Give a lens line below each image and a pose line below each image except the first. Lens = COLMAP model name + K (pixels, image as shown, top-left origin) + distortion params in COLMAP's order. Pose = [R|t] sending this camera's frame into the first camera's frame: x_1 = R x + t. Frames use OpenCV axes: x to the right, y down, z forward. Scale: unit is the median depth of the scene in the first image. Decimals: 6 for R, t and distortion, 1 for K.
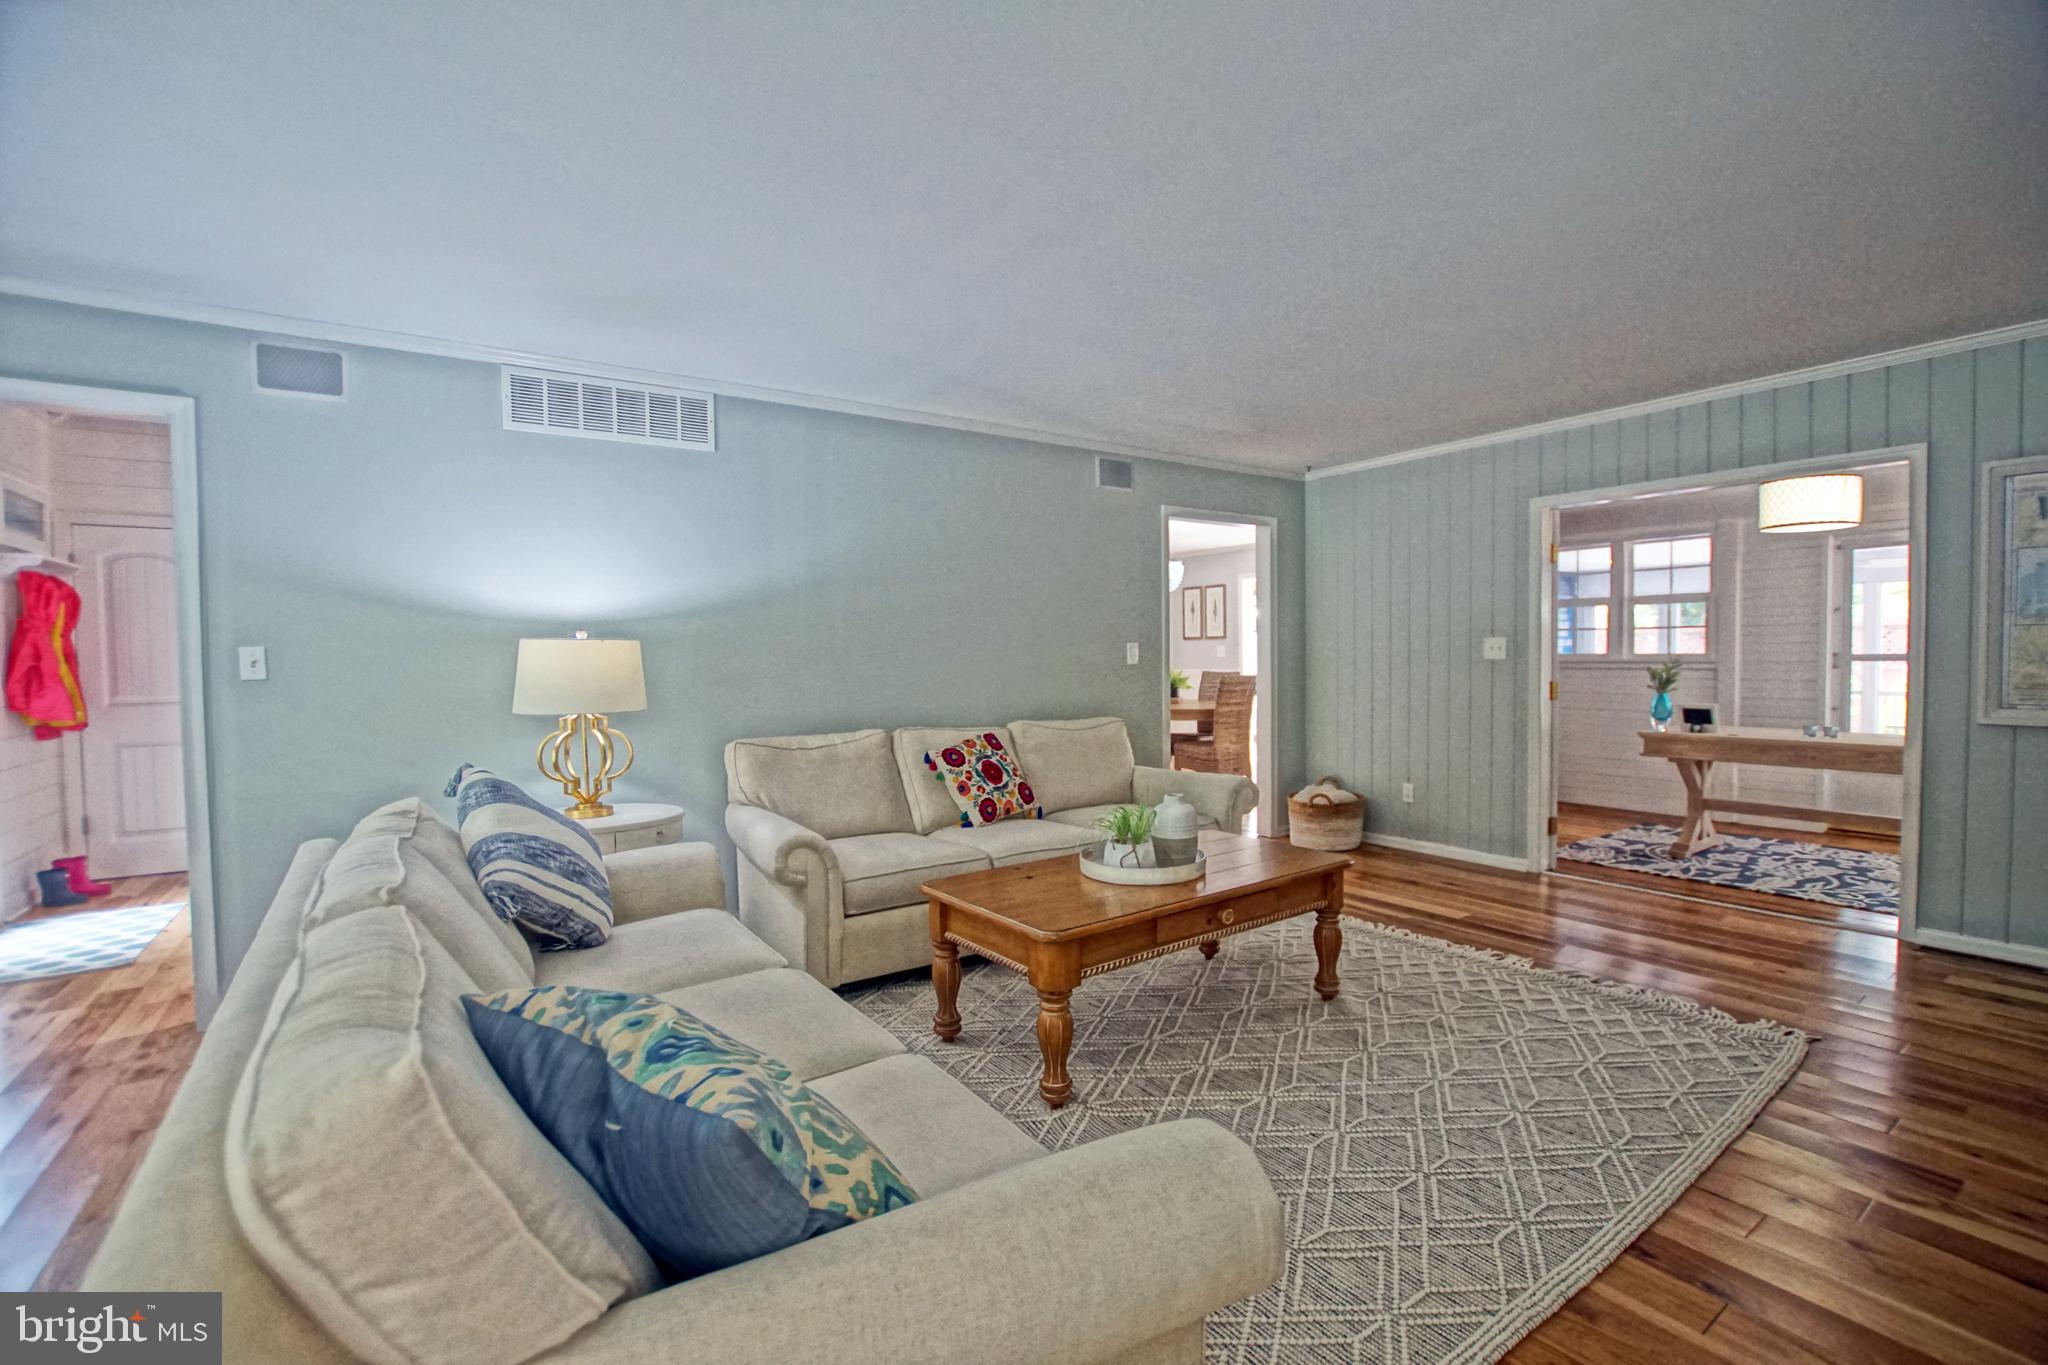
lens RADIAL K [[909.3, 0, 1038.4], [0, 909.3, 683.9], [0, 0, 1]] dist [-0.031694, 0.003877]
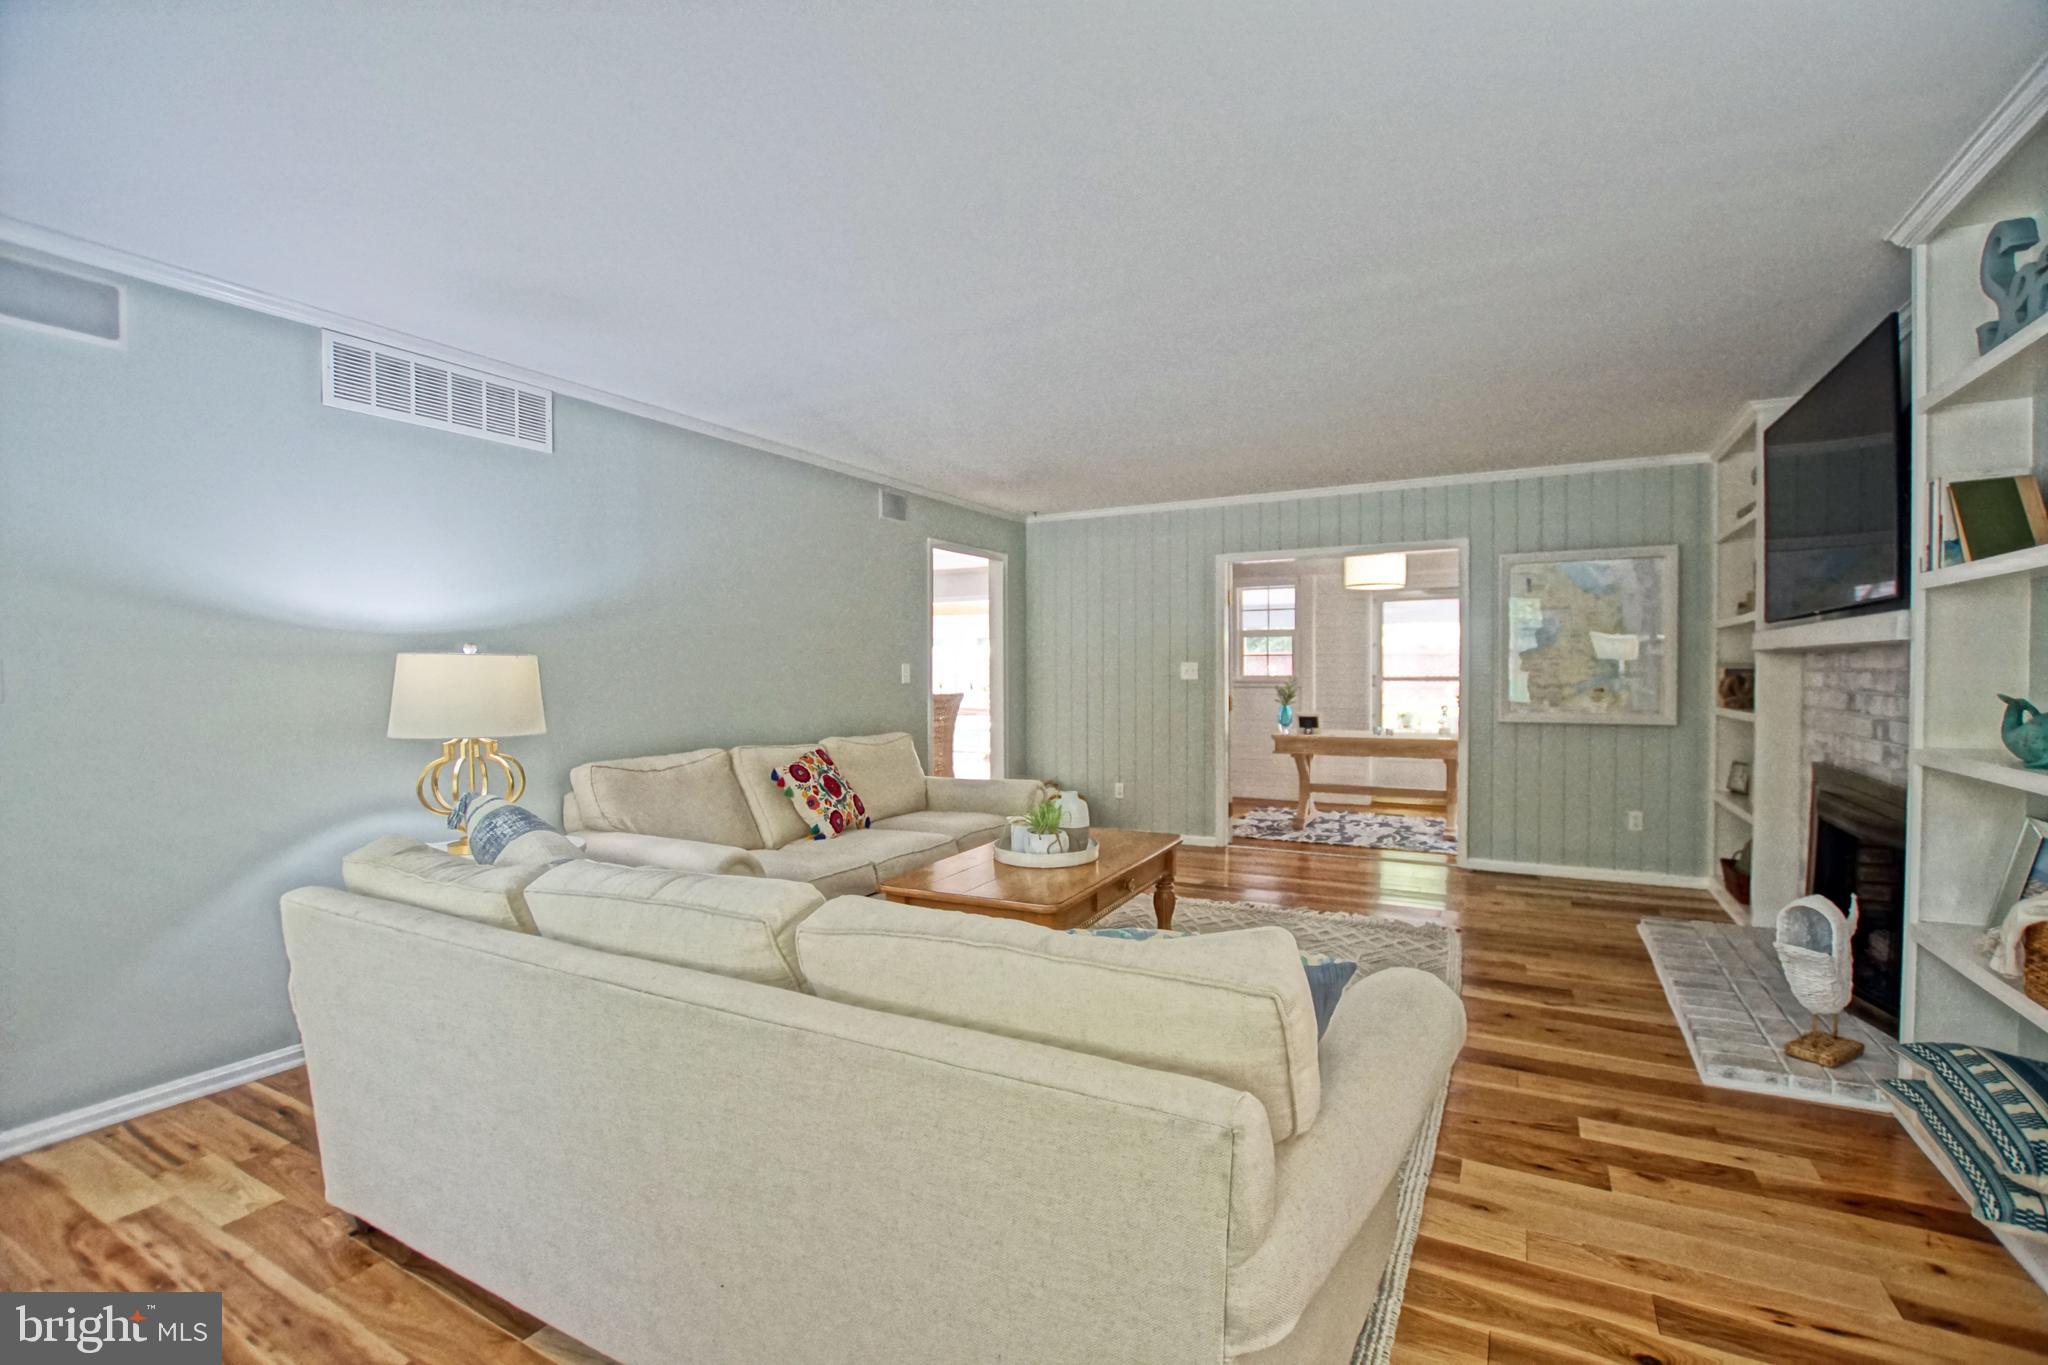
lens RADIAL K [[909.3, 0, 1036.8], [0, 909.3, 689.7], [0, 0, 1]] dist [-0.031694, 0.003877]
pose [[0.892234, -0.002067, 0.451569, -0.310692], [0.008601, 0.999886, -0.012417, 0.001062], [-0.451492, 0.014963, 0.892150, -0.040886]]
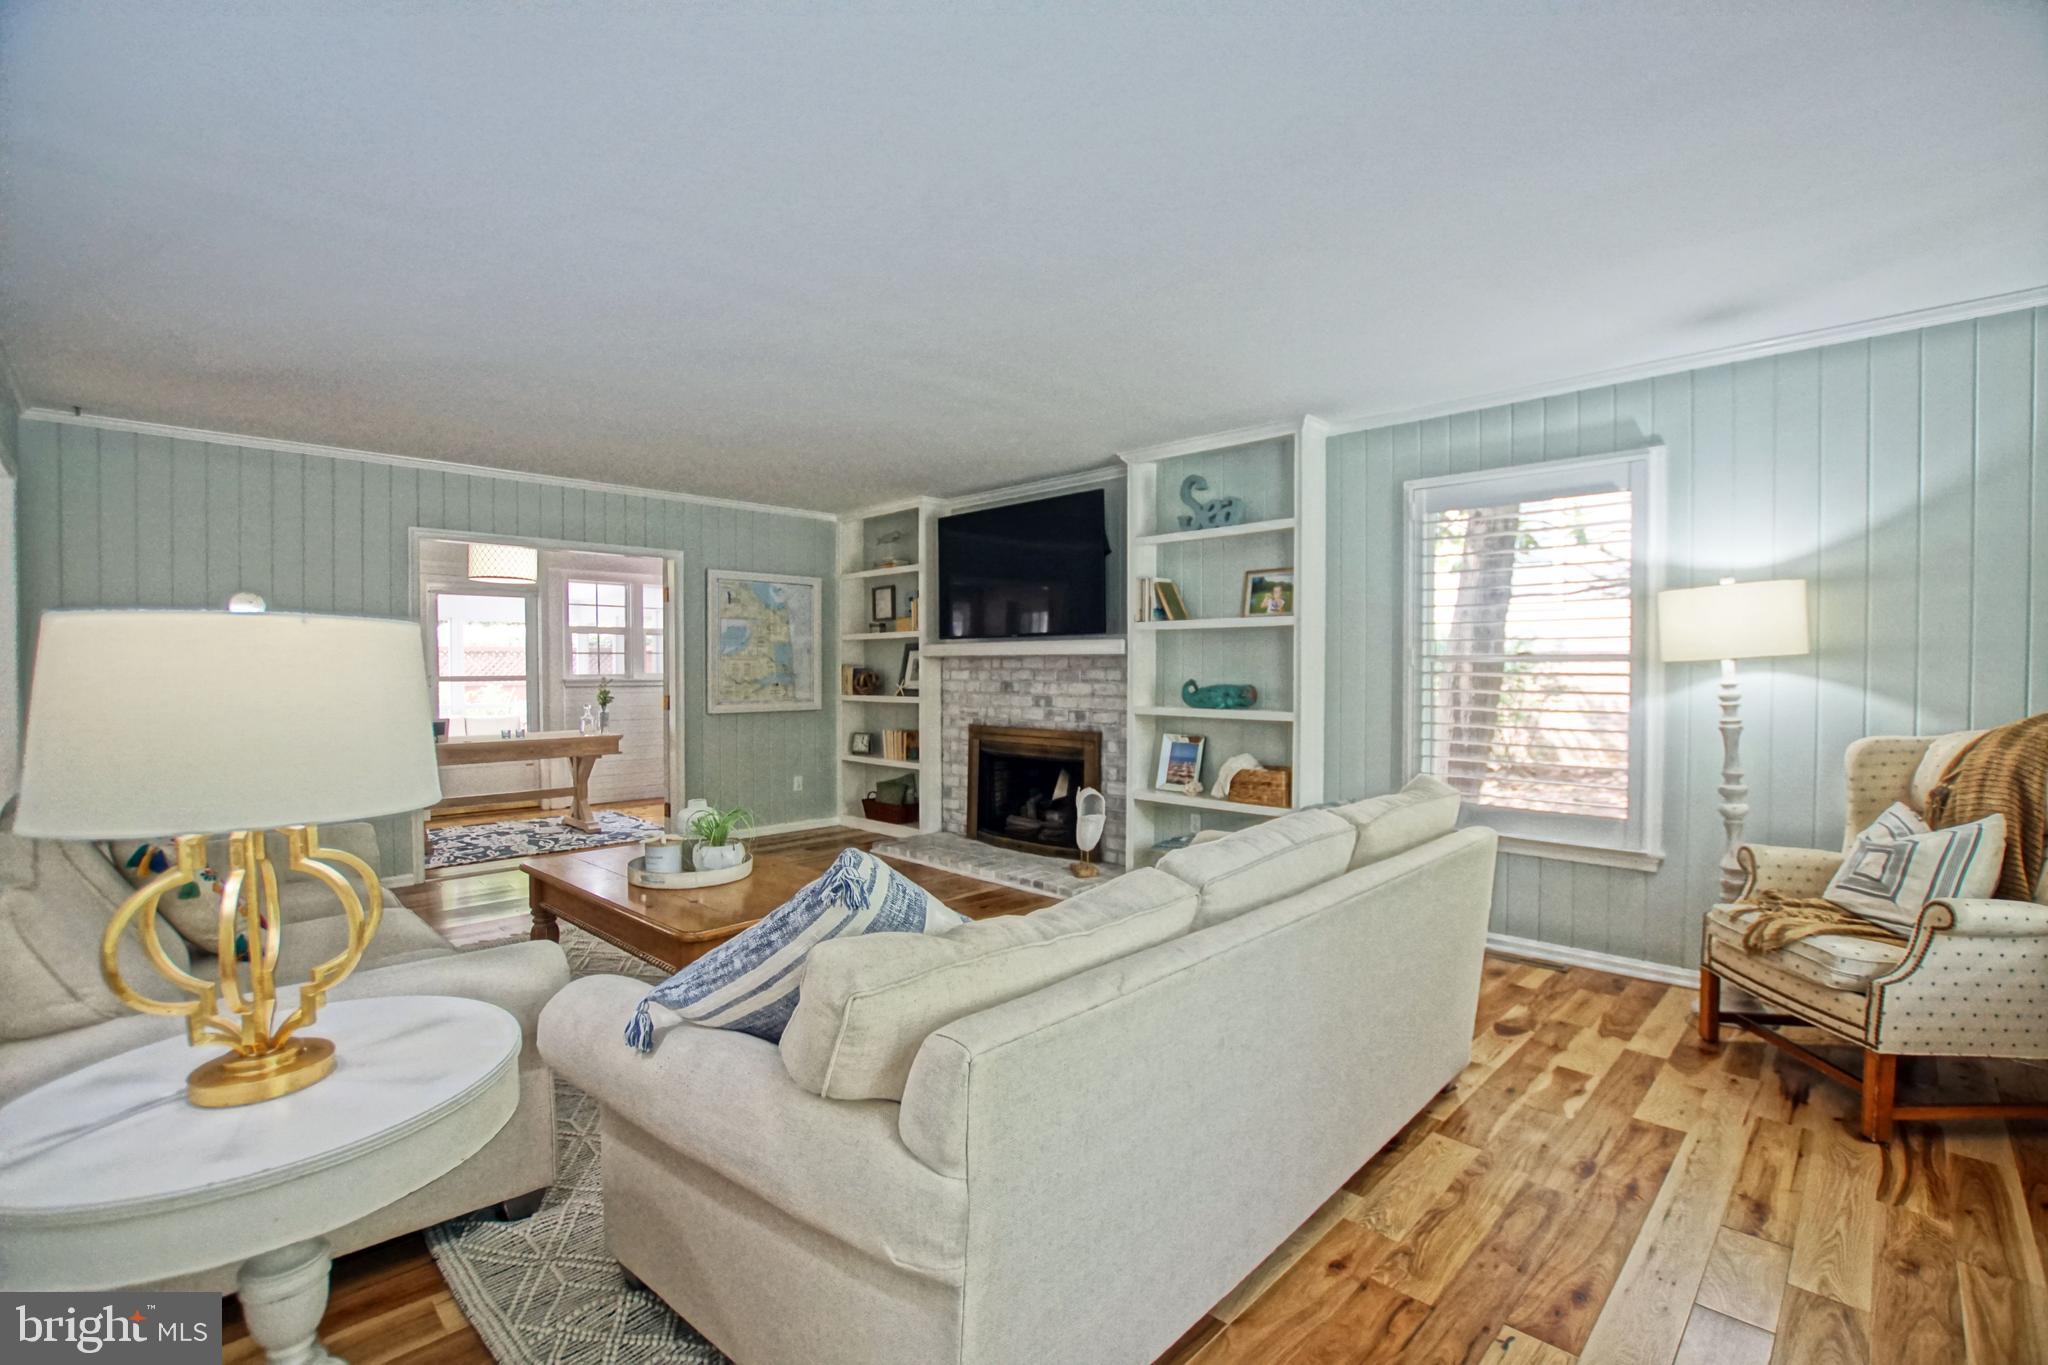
lens RADIAL K [[909.3, 0, 1026.9], [0, 909.3, 682.1], [0, 0, 1]] dist [-0.031694, 0.003877]
pose [[-0.180124, -0.004127, 0.983635, -0.721019], [0.034745, 0.999340, 0.010555, -0.013975], [-0.983030, 0.036077, -0.179861, 0.577445]]
